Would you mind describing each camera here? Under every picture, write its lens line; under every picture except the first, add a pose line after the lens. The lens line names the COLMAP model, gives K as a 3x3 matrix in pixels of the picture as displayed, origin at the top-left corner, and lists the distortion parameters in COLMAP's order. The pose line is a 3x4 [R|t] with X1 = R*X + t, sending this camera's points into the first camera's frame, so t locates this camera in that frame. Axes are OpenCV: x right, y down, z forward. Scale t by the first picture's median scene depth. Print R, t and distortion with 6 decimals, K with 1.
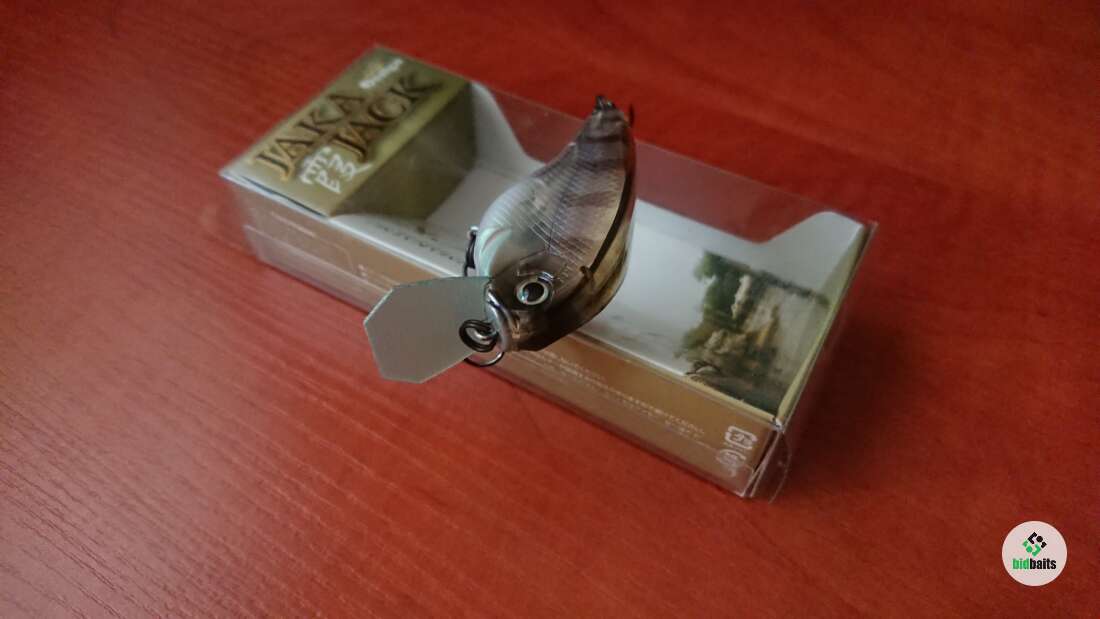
lens RADIAL K [[740.0, 0, 551.9], [0, 740.0, 326.0], [0, 0, 1]] dist [0.262110, -0.399914]
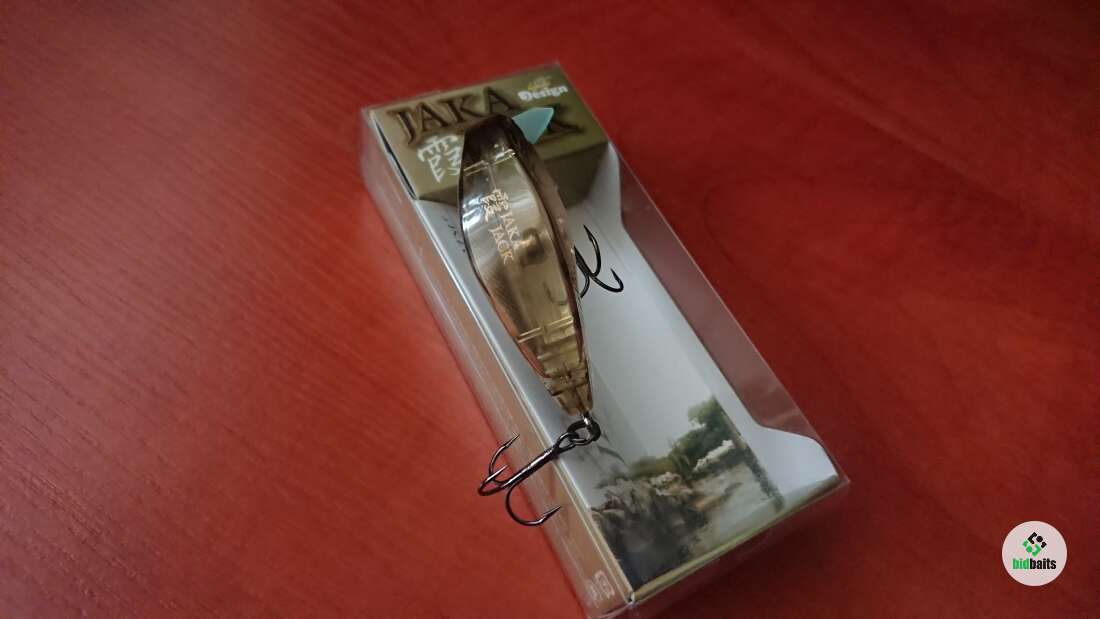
lens RADIAL K [[740.0, 0, 551.9], [0, 740.0, 326.0], [0, 0, 1]] dist [0.262110, -0.399914]
pose [[0.835713, 0.536866, -0.115584, 0.092125], [-0.523898, 0.842510, 0.125332, -0.212104], [0.164667, -0.044188, 0.985359, -0.057205]]
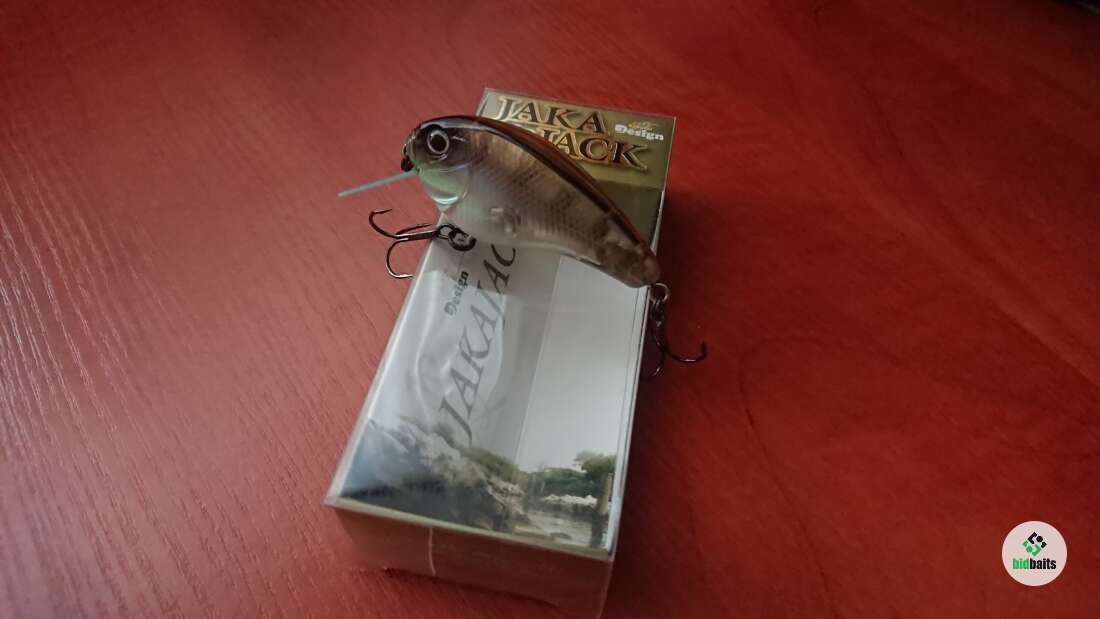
lens RADIAL K [[740.0, 0, 551.9], [0, 740.0, 326.0], [0, 0, 1]] dist [0.262110, -0.399914]
pose [[0.316299, 0.781215, -0.538199, 0.615468], [-0.776706, 0.538995, 0.325900, -0.480638], [0.544685, 0.314941, 0.777258, 0.164697]]
